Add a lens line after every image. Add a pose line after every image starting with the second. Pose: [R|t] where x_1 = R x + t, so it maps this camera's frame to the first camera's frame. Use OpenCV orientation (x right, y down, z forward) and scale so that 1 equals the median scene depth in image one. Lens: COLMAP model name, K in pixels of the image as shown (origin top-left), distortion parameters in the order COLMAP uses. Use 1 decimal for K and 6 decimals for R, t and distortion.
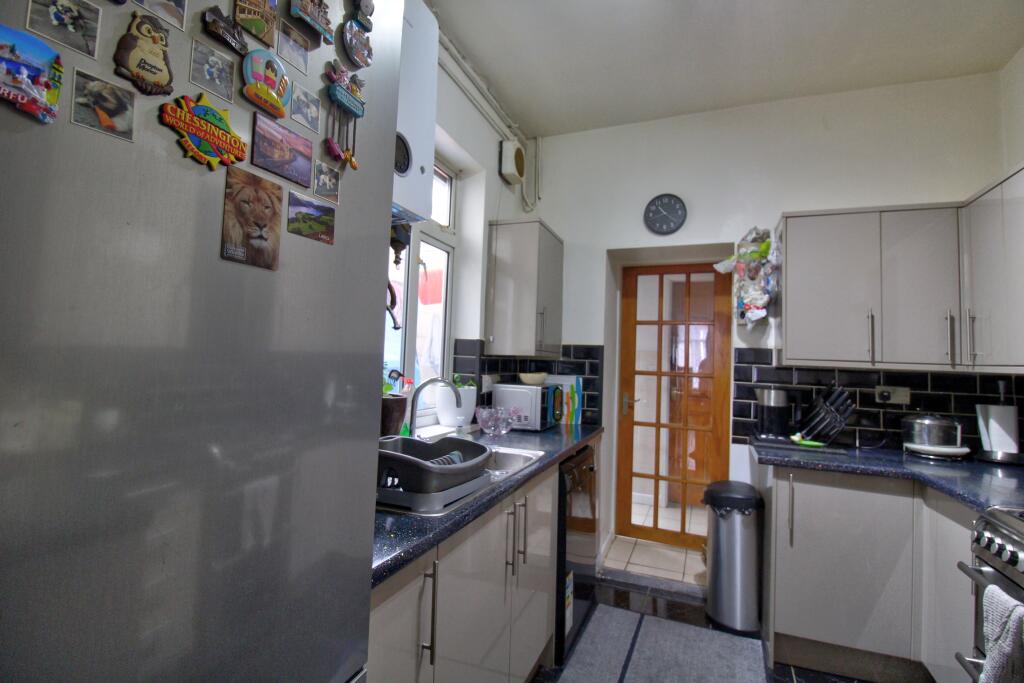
lens RADIAL K [[474.6, 0, 518.1], [0, 474.6, 335.7], [0, 0, 1]] dist [-0.021972, -0.006088]
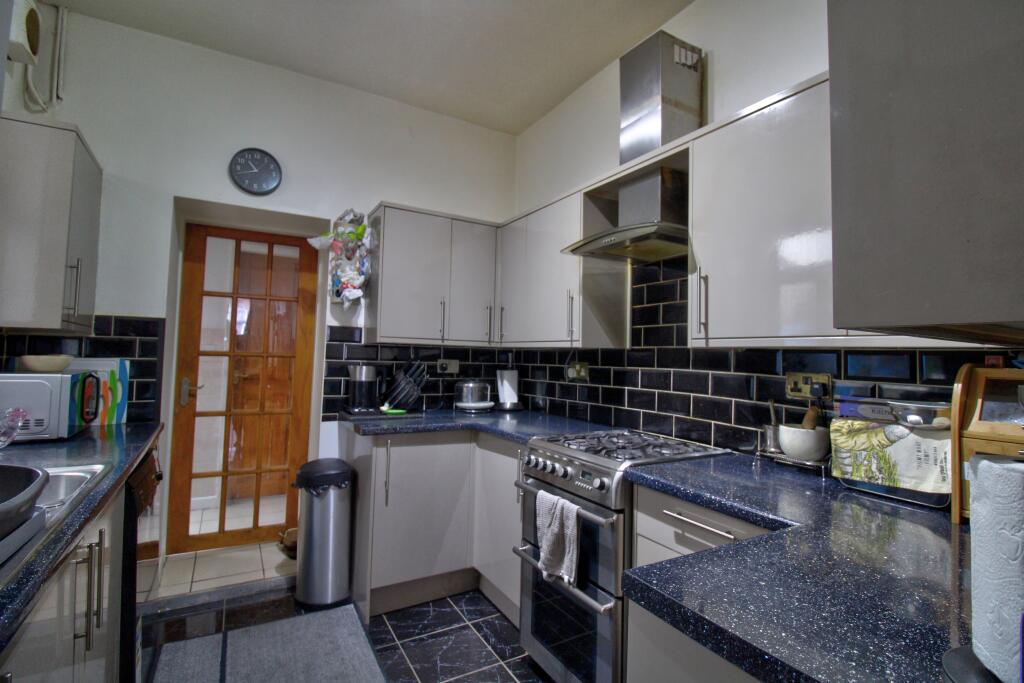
lens RADIAL K [[474.6, 0, 515.8], [0, 474.6, 334.0], [0, 0, 1]] dist [-0.021972, -0.006088]
pose [[0.588998, 0.014606, 0.808002, -0.118297], [-0.040431, 0.999117, 0.011412, 0.016620], [-0.807122, -0.039390, 0.589069, 0.094078]]
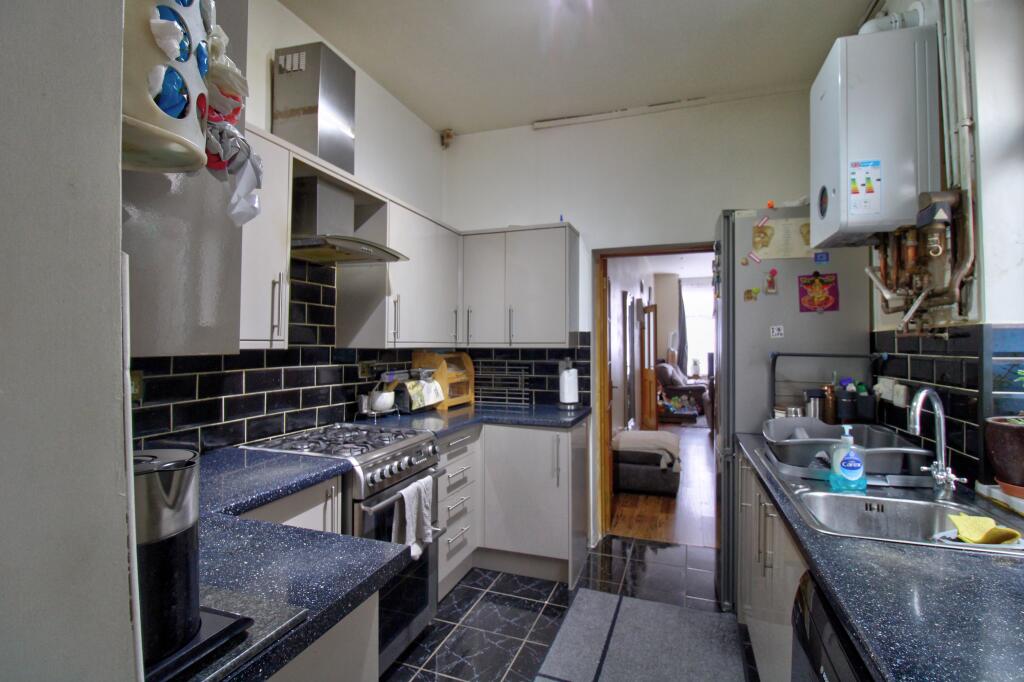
lens RADIAL K [[474.6, 0, 510.8], [0, 474.6, 337.3], [0, 0, 1]] dist [-0.021972, -0.006088]
pose [[-0.996833, -0.044688, -0.065780, 0.658066], [-0.040687, 0.997311, -0.060952, 0.082530], [0.068327, -0.058083, -0.995971, 1.883618]]
